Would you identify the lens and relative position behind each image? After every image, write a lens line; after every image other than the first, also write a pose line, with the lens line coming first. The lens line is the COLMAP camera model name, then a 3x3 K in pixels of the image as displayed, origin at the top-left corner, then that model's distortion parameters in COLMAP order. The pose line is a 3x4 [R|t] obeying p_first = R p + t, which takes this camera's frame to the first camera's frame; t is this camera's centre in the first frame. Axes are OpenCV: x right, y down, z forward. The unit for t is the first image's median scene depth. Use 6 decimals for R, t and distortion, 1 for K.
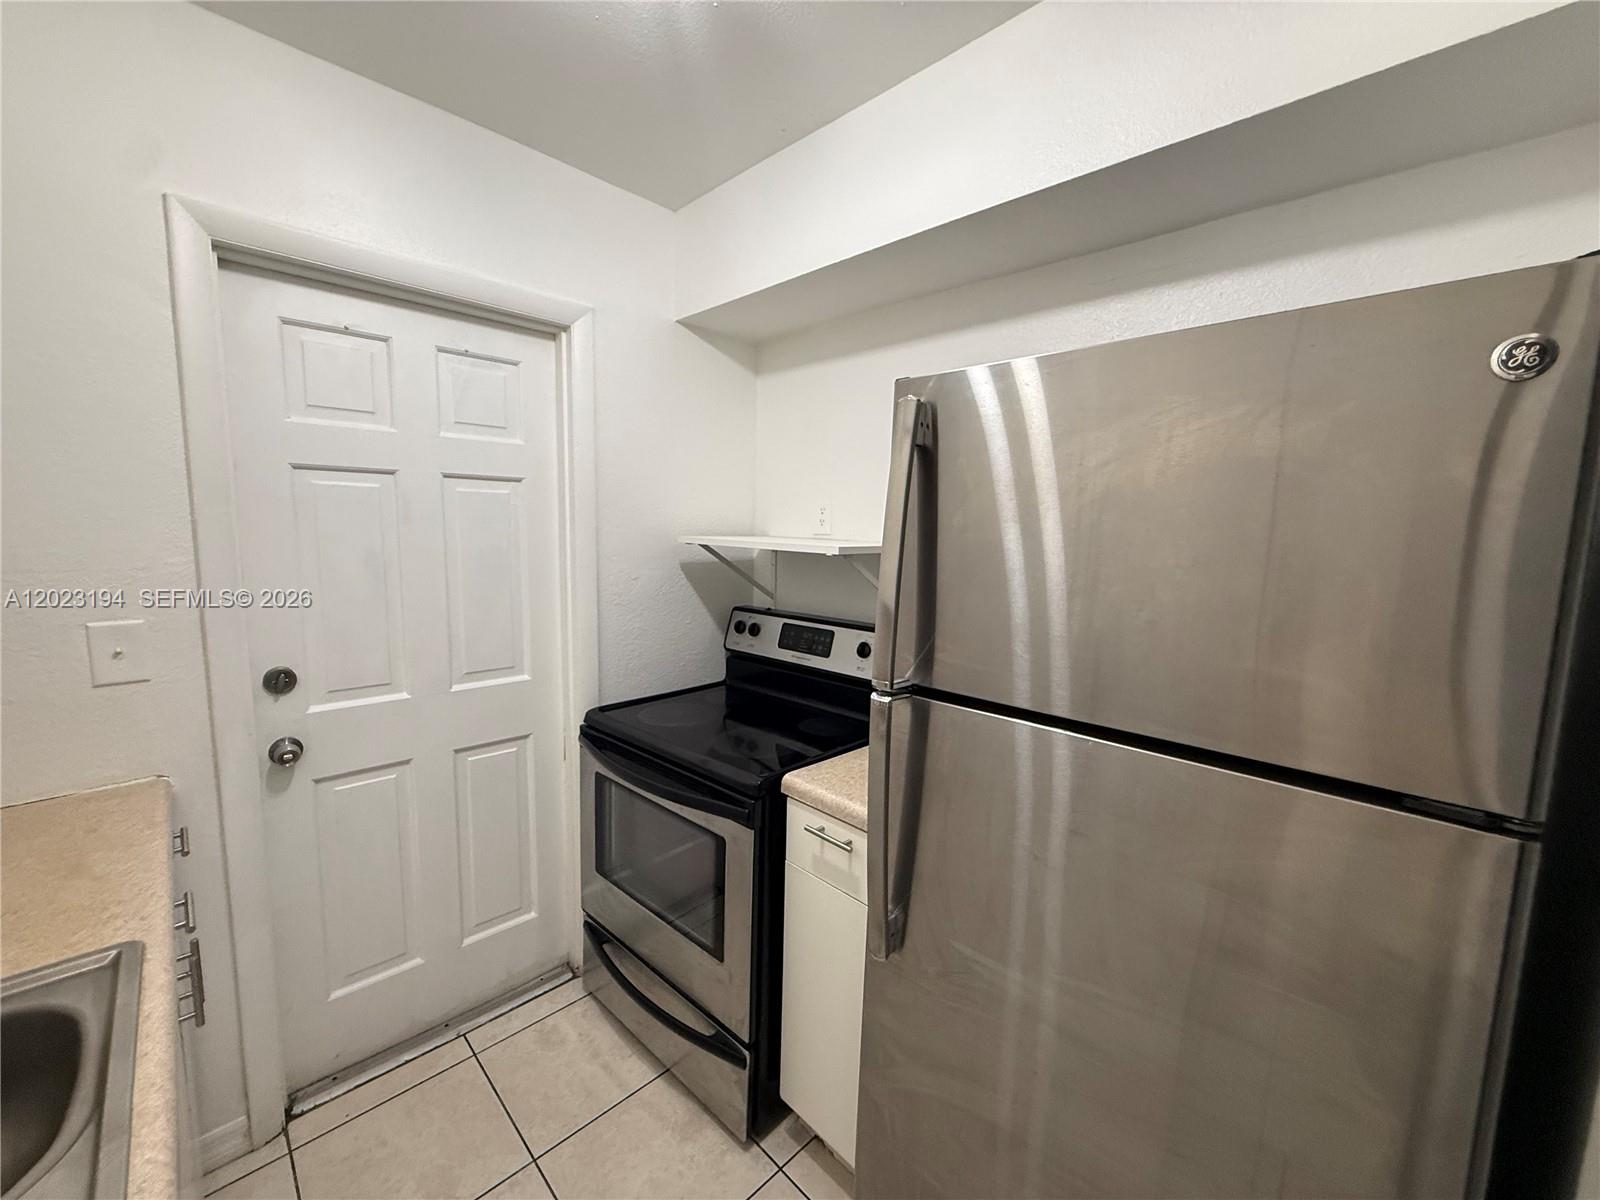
lens RADIAL K [[636.4, 0, 793.4], [0, 636.4, 602.2], [0, 0, 1]] dist [0.000398, -0.000683]
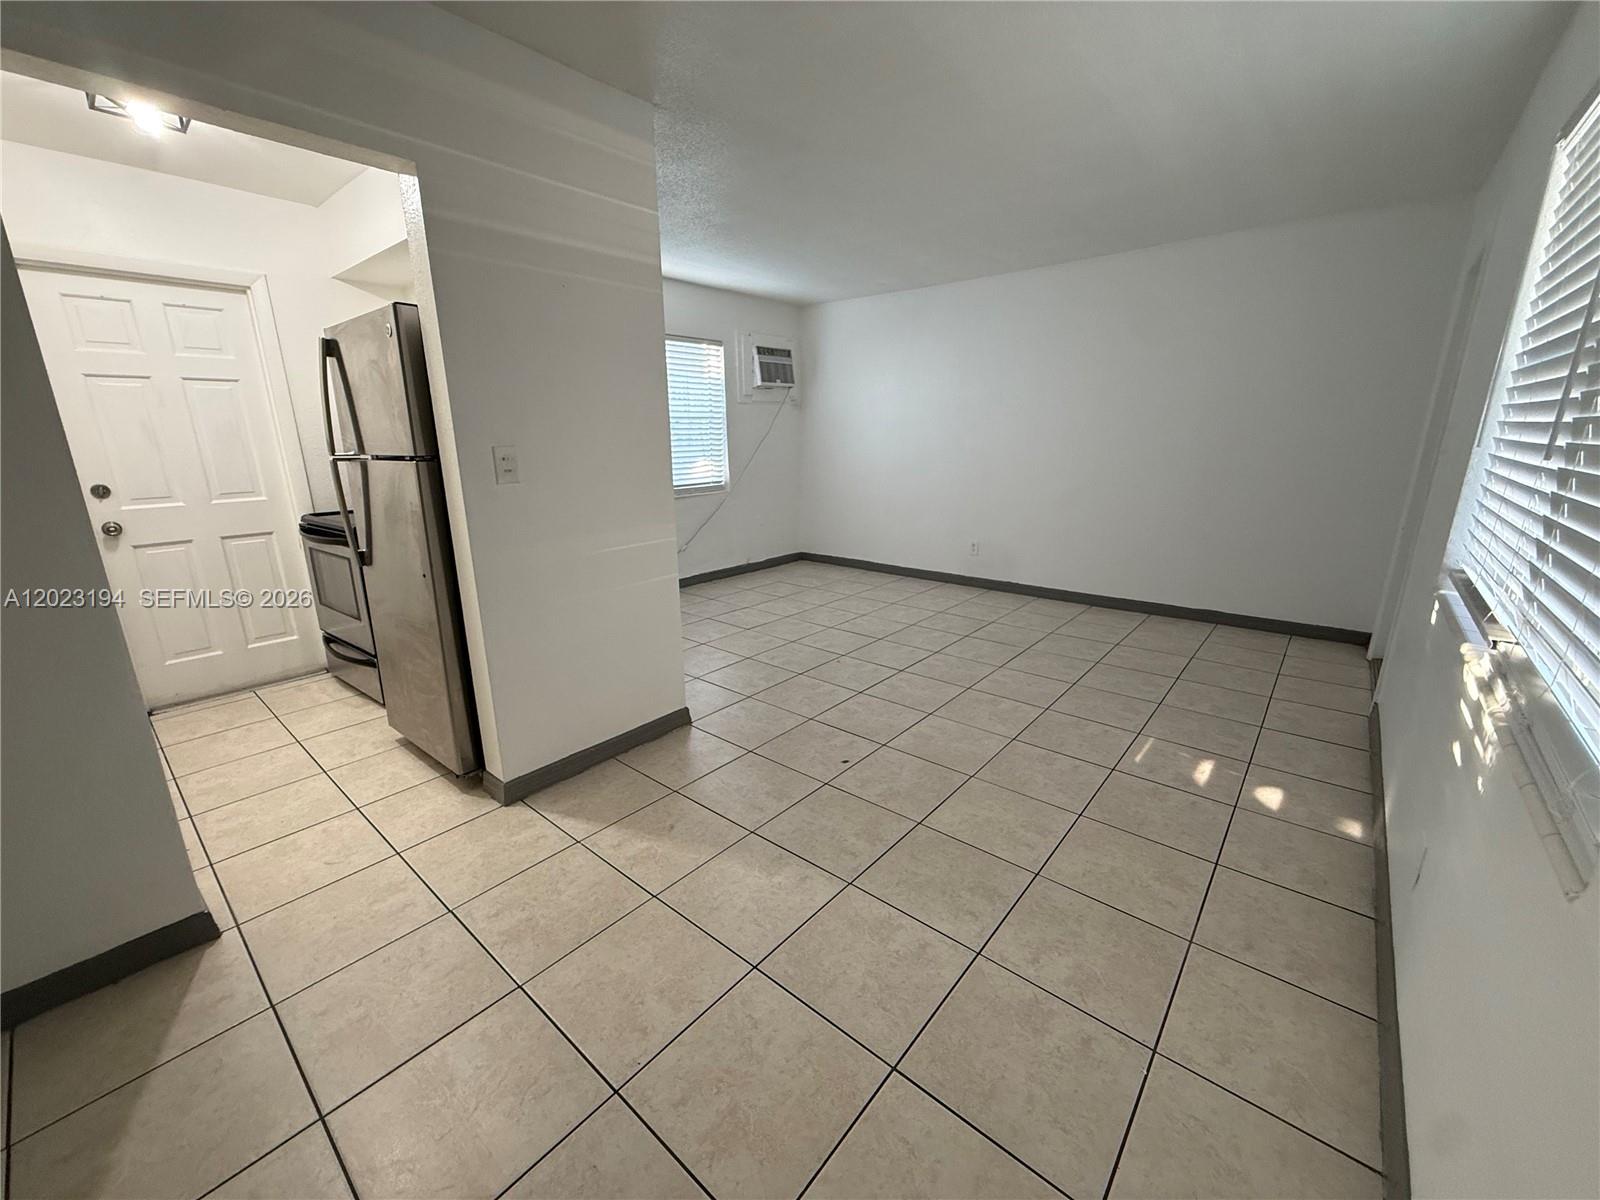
lens RADIAL K [[636.4, 0, 795.3], [0, 636.4, 602.3], [0, 0, 1]] dist [0.000398, -0.000683]
pose [[0.995479, -0.057508, 0.075591, 1.010698], [0.046343, 0.988789, 0.141942, 0.252487], [-0.082906, -0.137798, 0.986985, -1.009827]]
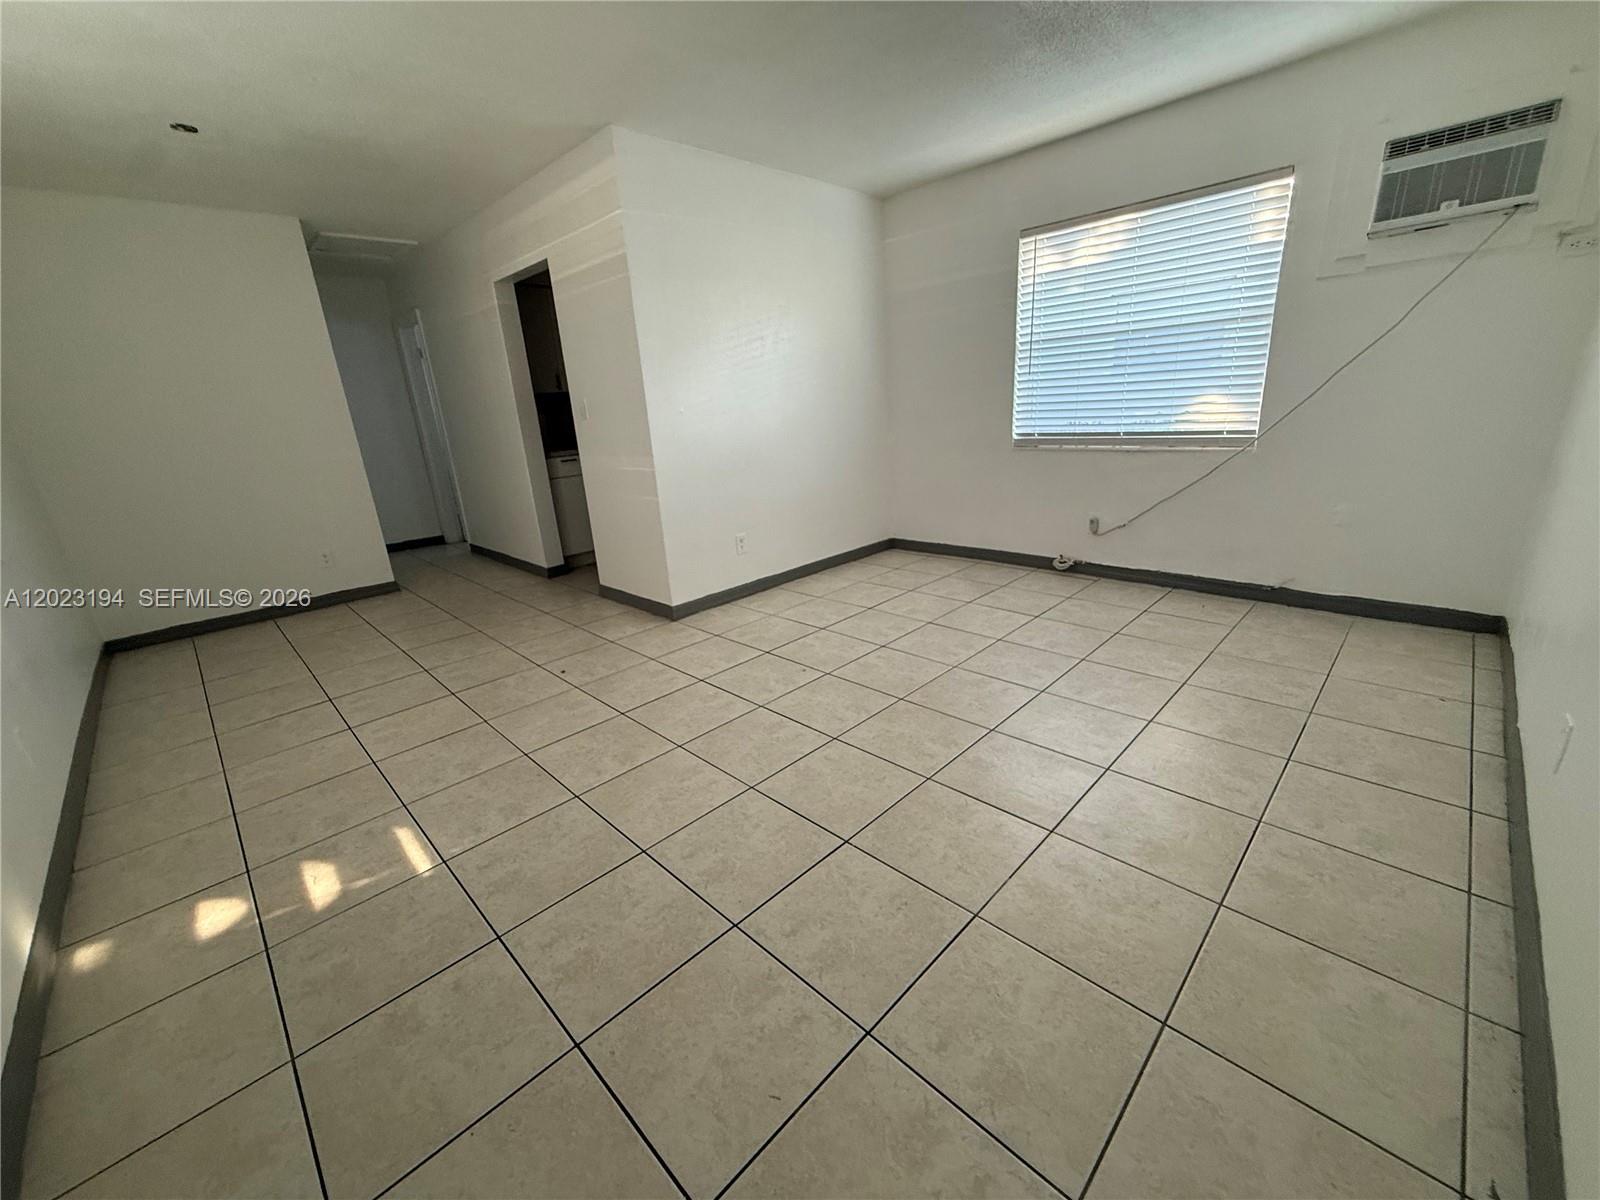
lens RADIAL K [[636.4, 0, 792.7], [0, 636.4, 600.1], [0, 0, 1]] dist [0.000398, -0.000683]
pose [[0.004095, 0.278067, -0.960553, 2.930728], [-0.057402, 0.959042, 0.277385, 0.114026], [0.998343, 0.054002, 0.019889, 1.060199]]
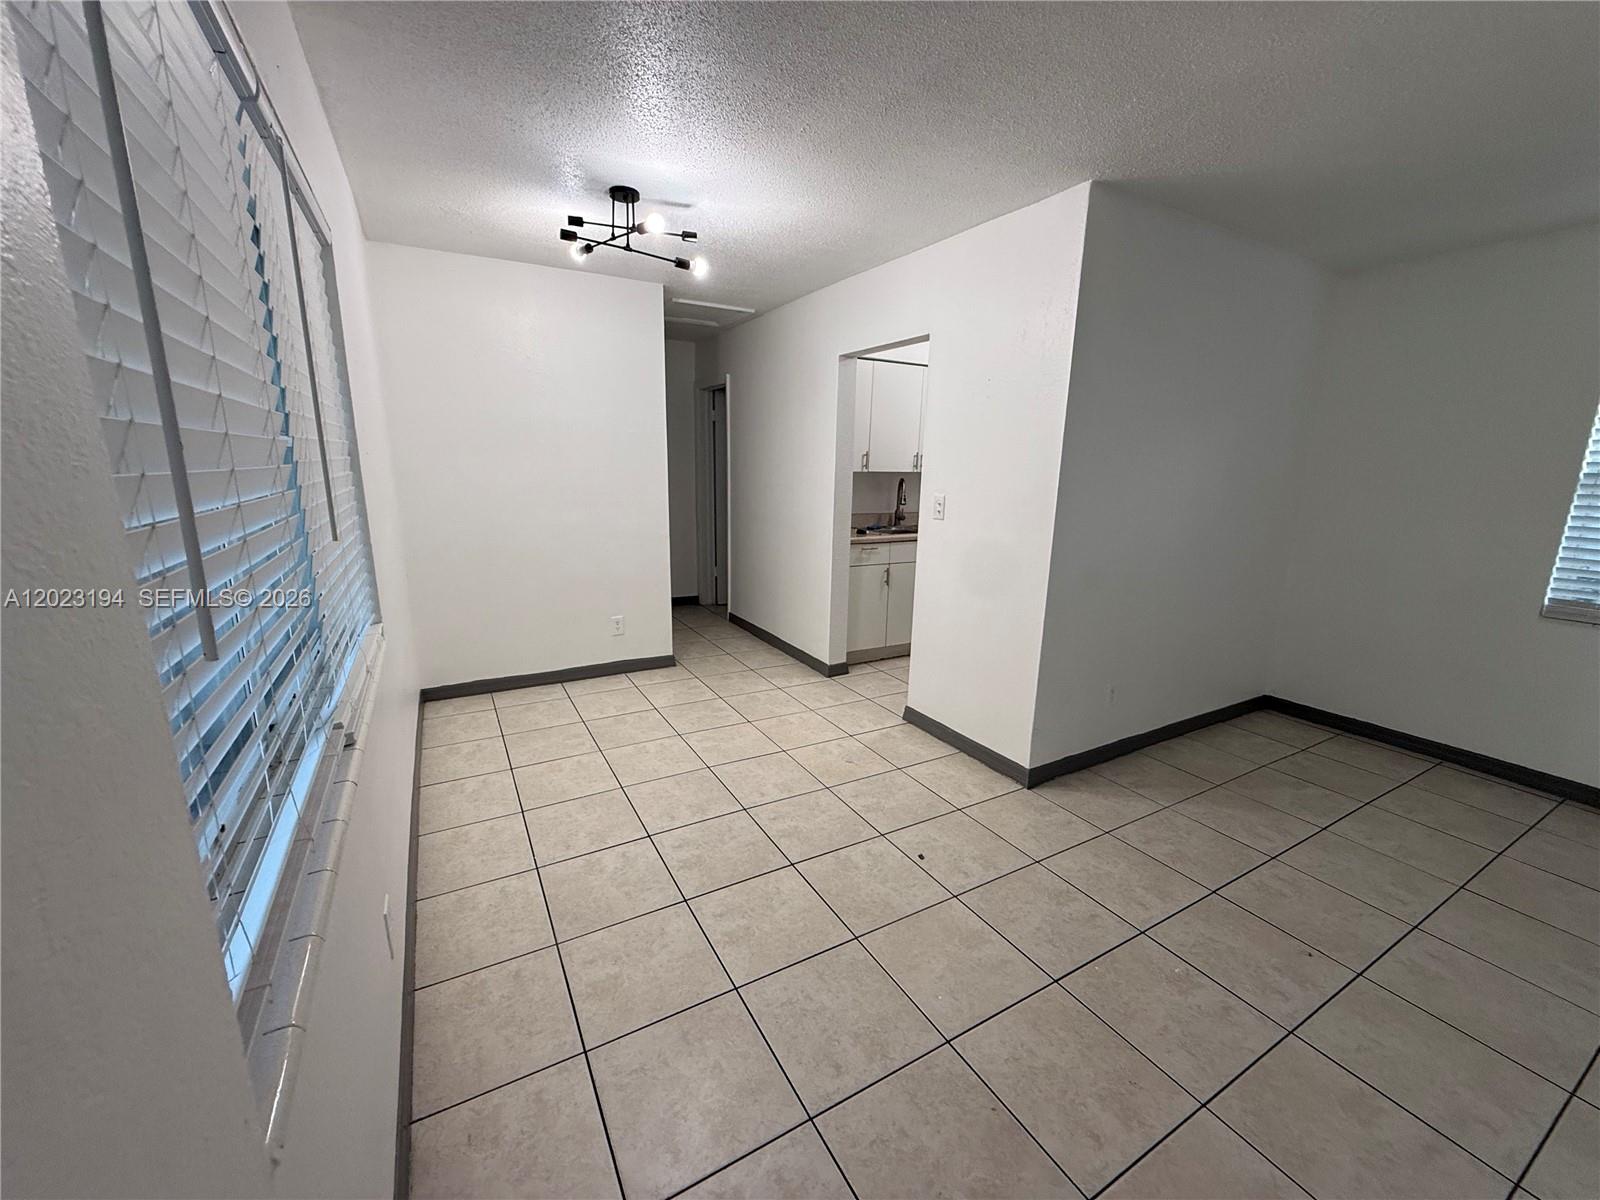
lens RADIAL K [[636.4, 0, 791.4], [0, 636.4, 598.6], [0, 0, 1]] dist [0.000398, -0.000683]
pose [[-0.262675, 0.176432, -0.948617, 2.530188], [-0.142579, 0.965250, 0.219006, 0.044793], [0.954292, 0.192780, -0.228391, 0.387542]]
